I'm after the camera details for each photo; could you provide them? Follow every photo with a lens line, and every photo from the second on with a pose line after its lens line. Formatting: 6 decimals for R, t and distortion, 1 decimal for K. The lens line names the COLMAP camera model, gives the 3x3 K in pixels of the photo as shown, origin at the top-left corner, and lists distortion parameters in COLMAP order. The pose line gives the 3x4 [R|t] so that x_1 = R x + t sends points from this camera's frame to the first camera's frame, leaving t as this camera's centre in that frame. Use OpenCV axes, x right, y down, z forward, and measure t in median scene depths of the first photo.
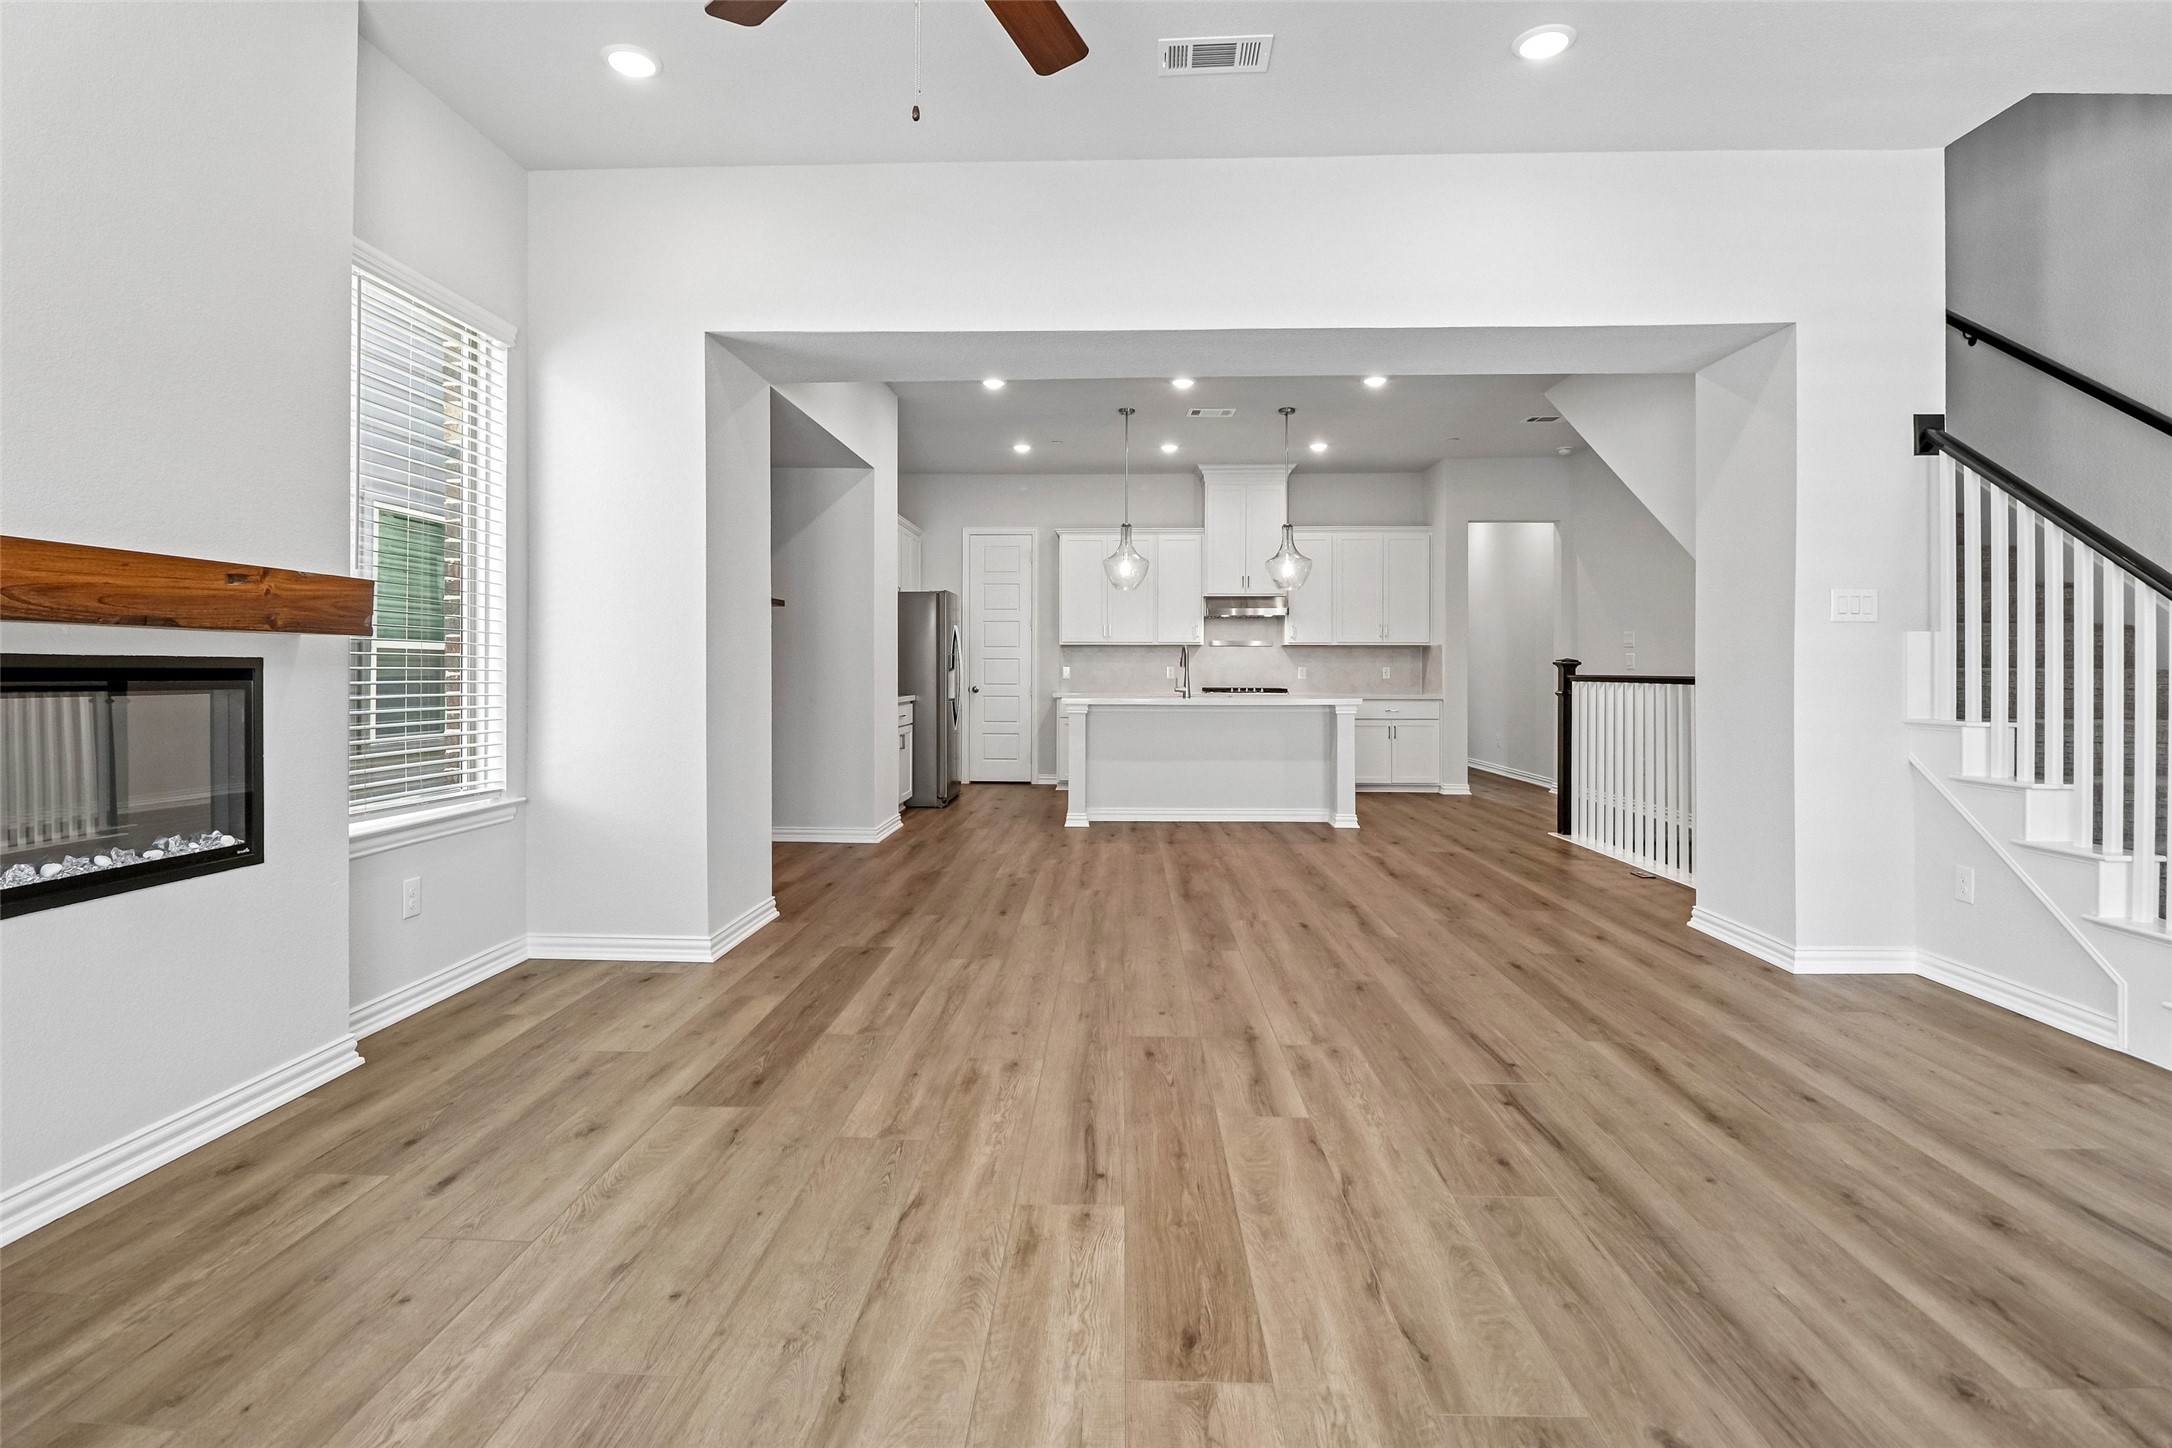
lens RADIAL K [[1026.1, 0, 1088.0], [0, 1026.1, 669.3], [0, 0, 1]] dist [0.002217, -0.012627]
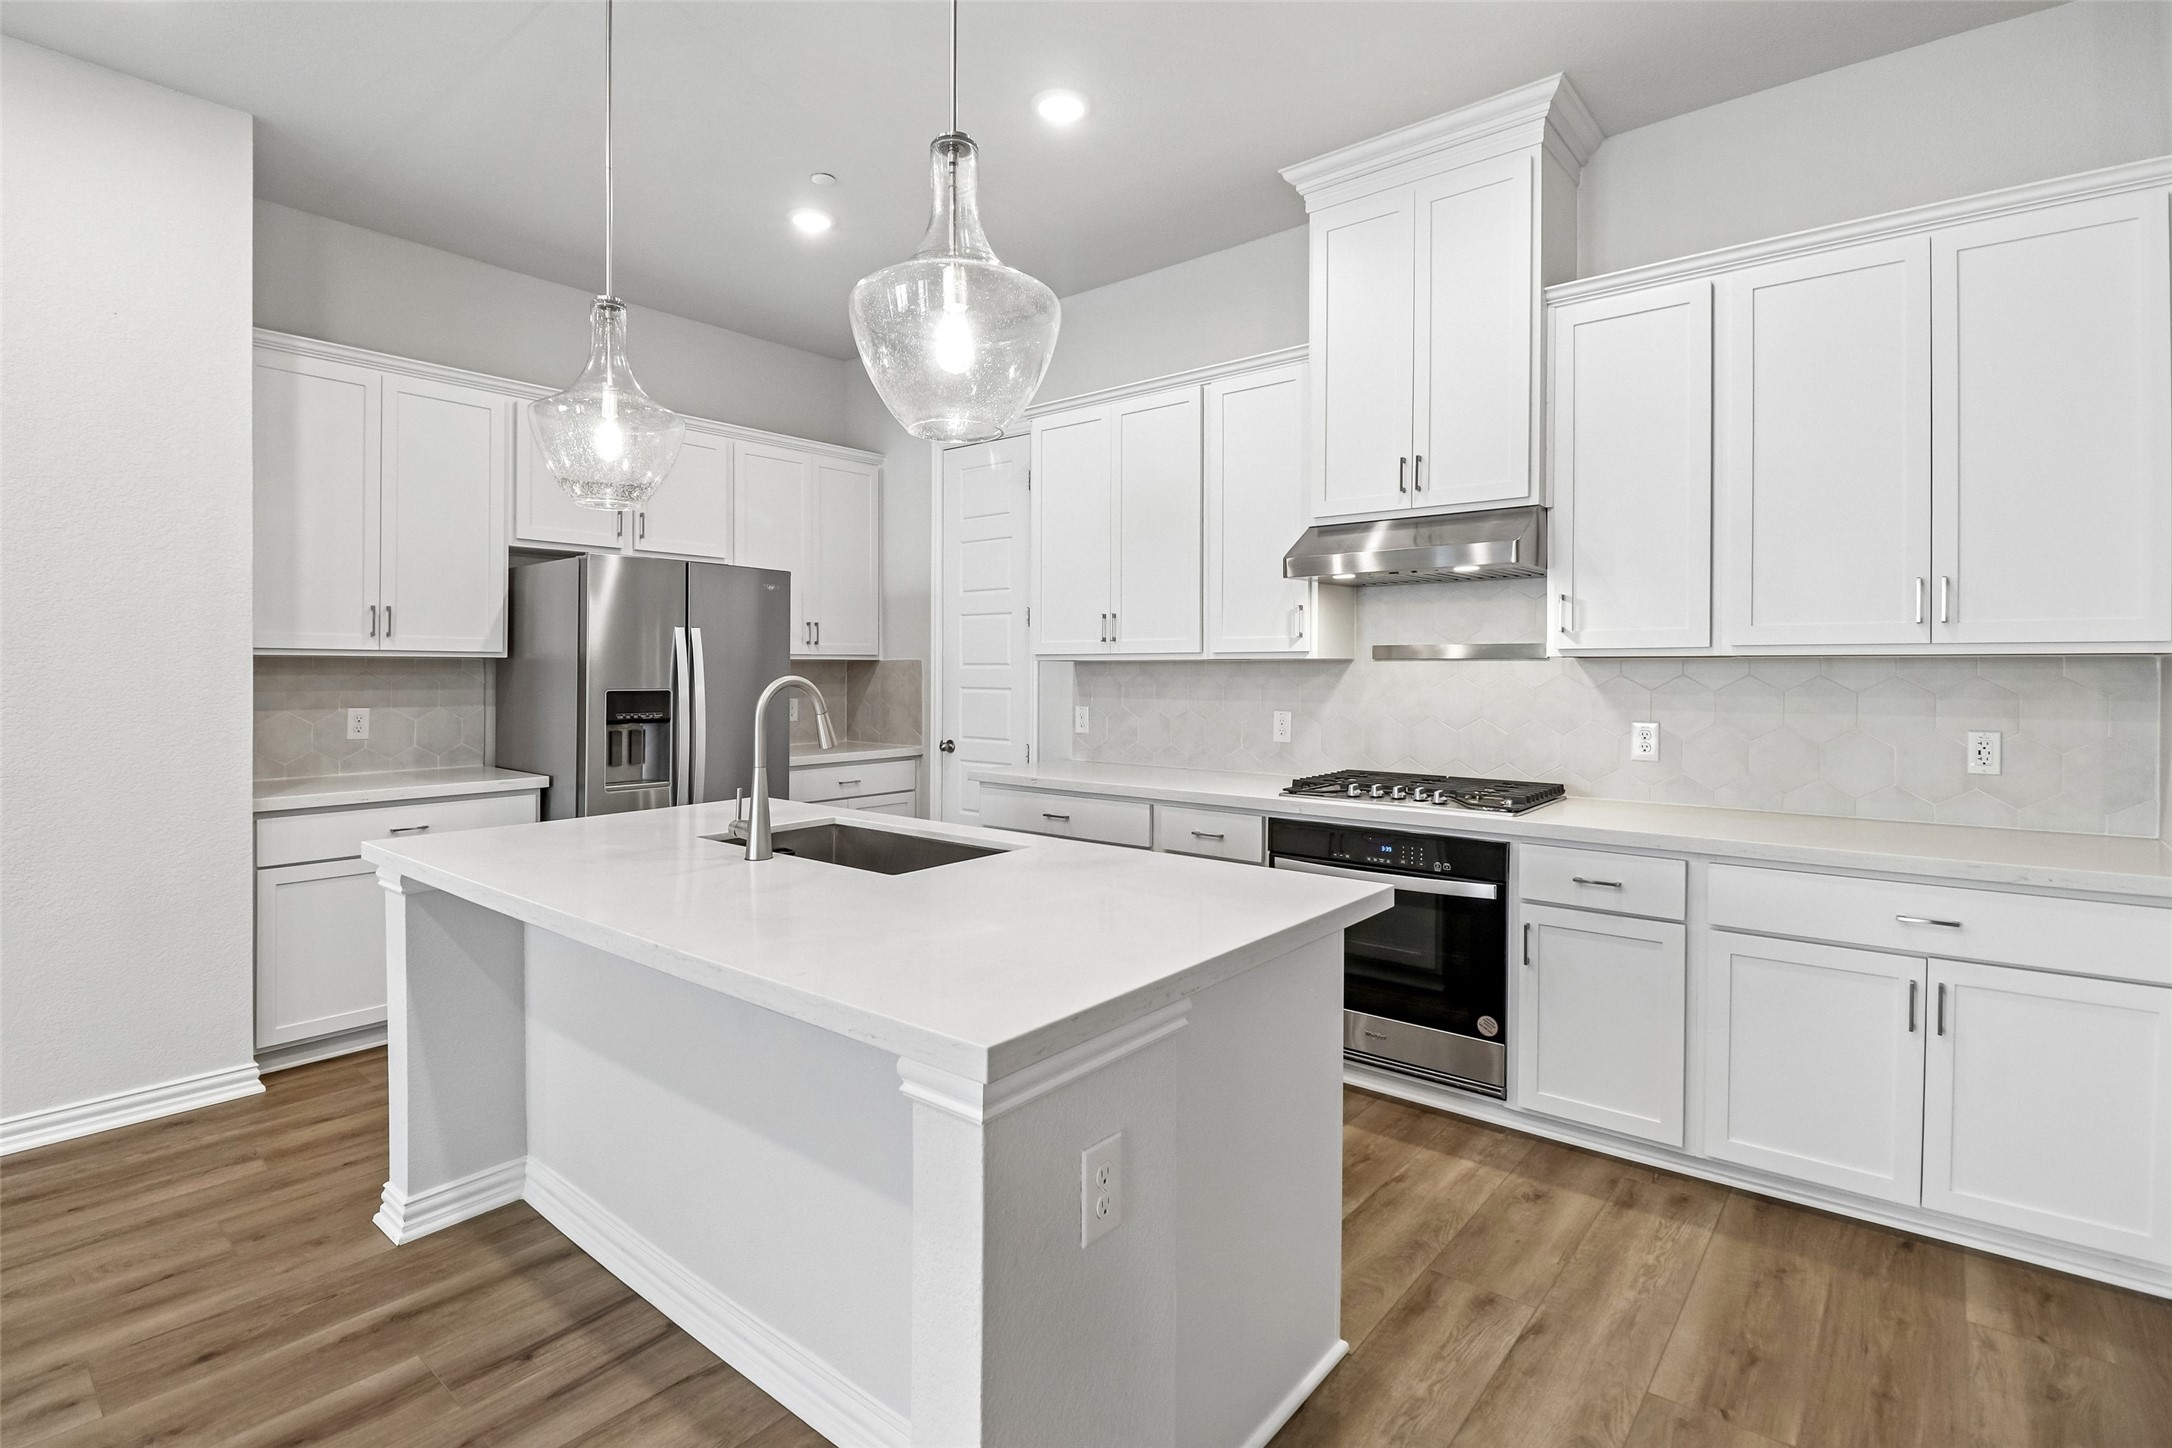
lens RADIAL K [[1026.1, 0, 1098.8], [0, 1026.1, 676.4], [0, 0, 1]] dist [0.002217, -0.012627]
pose [[0.790585, 0.000807, -0.612352, 0.909069], [0.004248, 0.999968, 0.006802, -0.066802], [0.612338, -0.007979, 0.790556, 2.148667]]
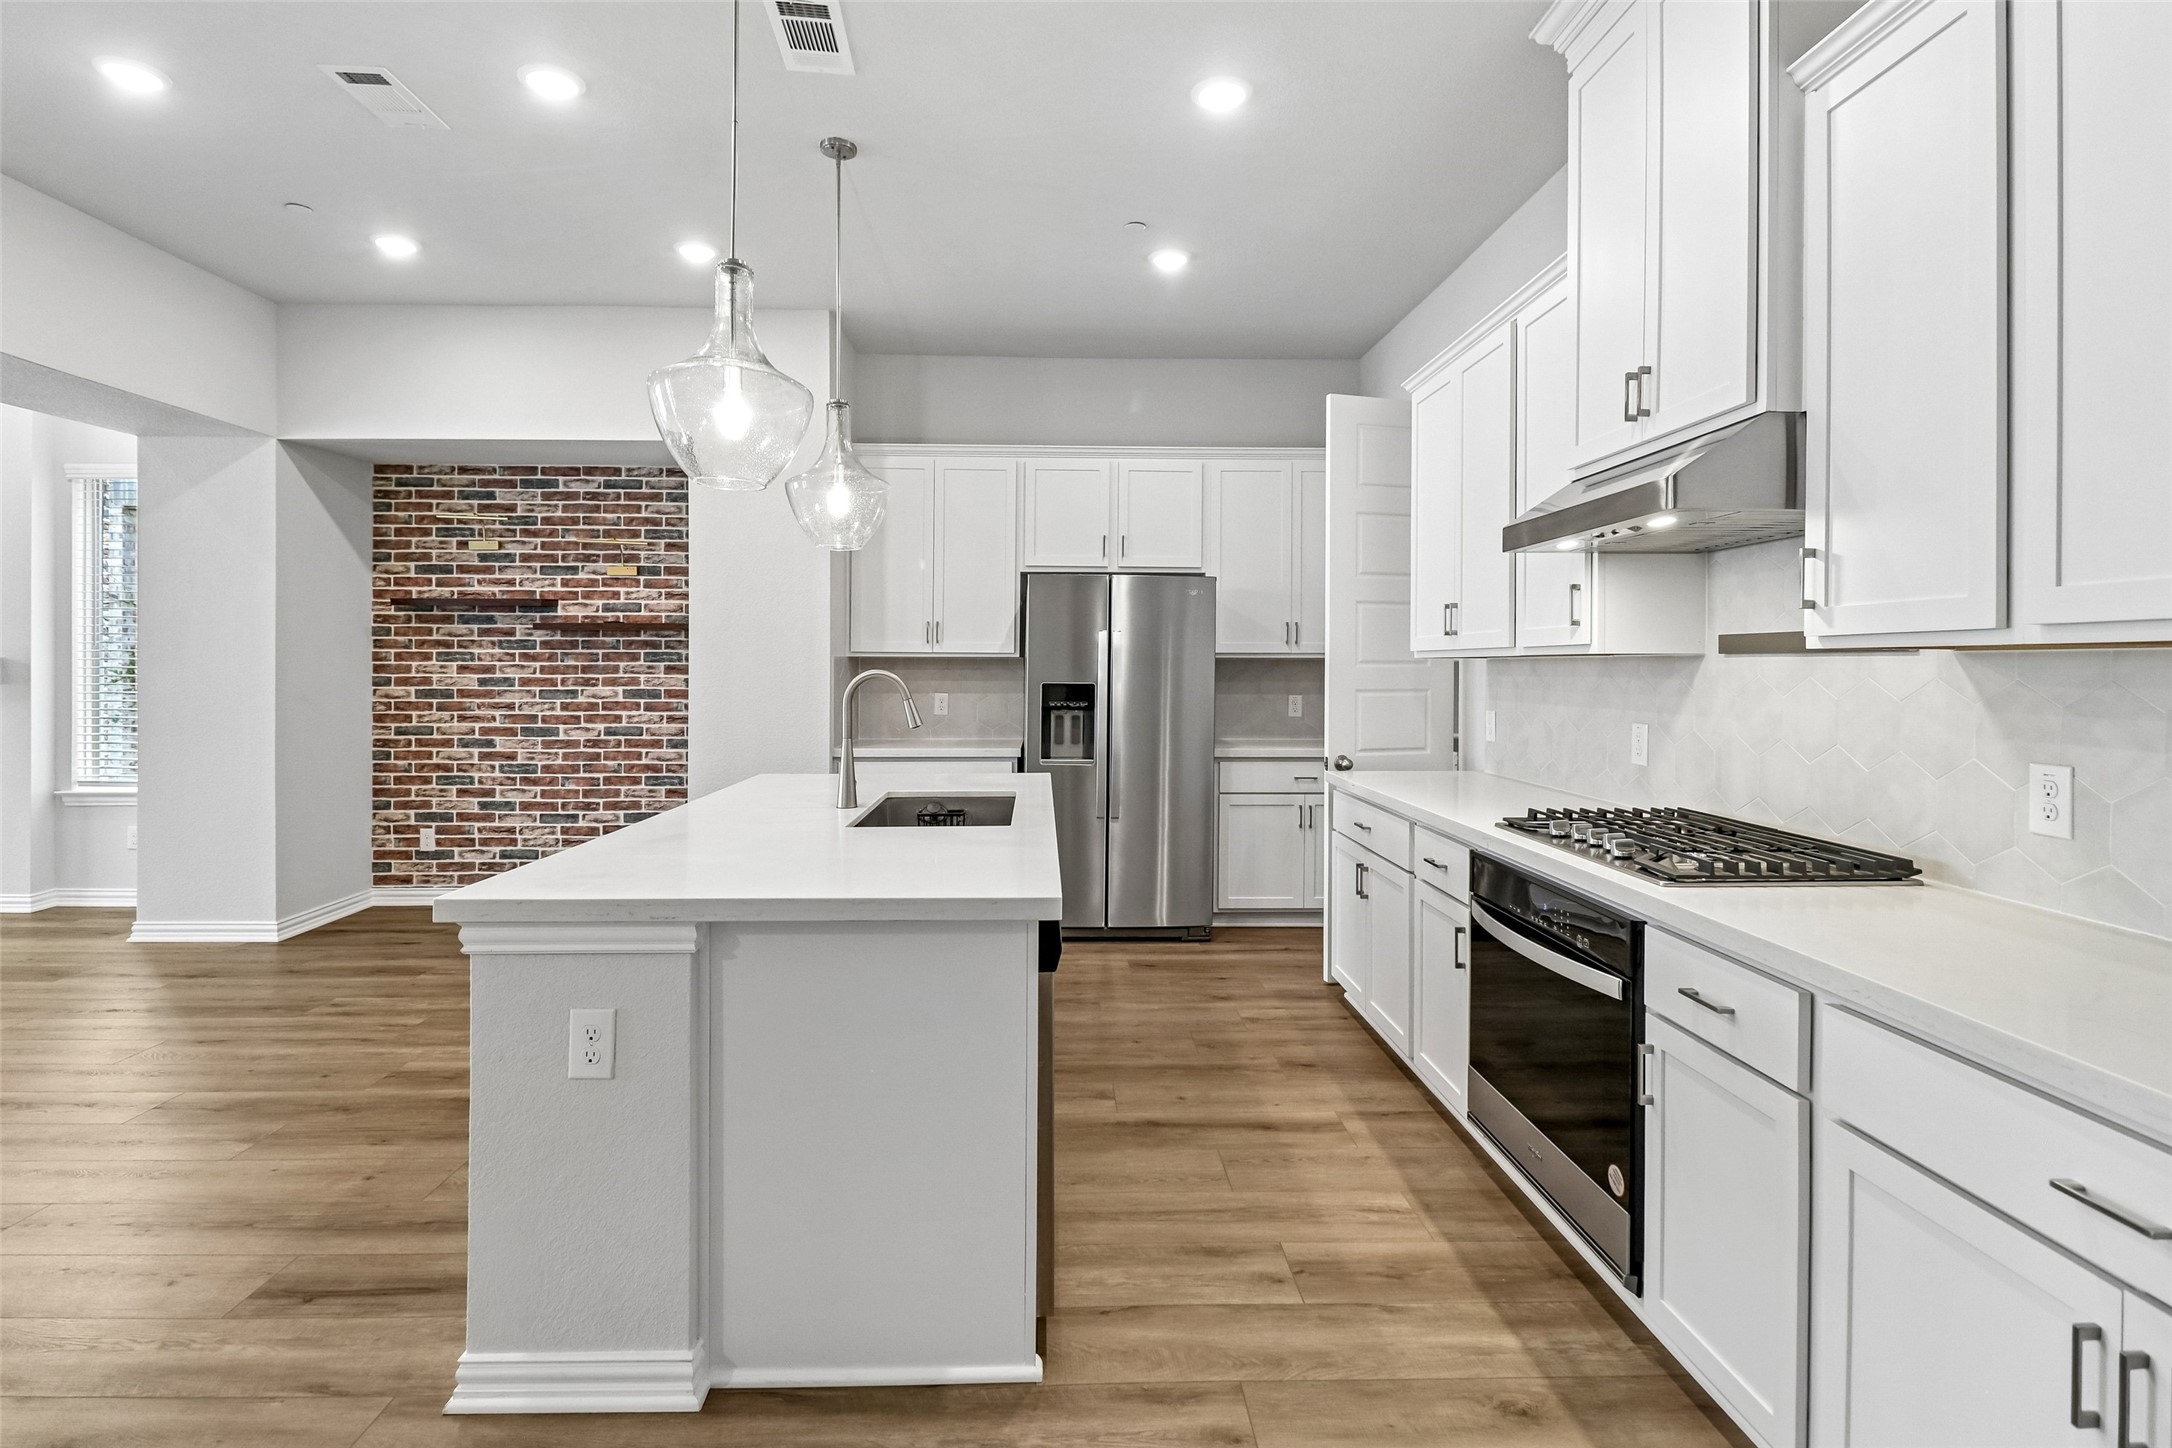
lens RADIAL K [[1026.1, 0, 1079.7], [0, 1026.1, 681.9], [0, 0, 1]] dist [0.002217, -0.012627]
pose [[0.066956, 0.011392, -0.997691, 1.253866], [-0.001524, 0.999935, 0.011315, -0.063002], [0.997755, 0.000762, 0.066969, 2.744517]]
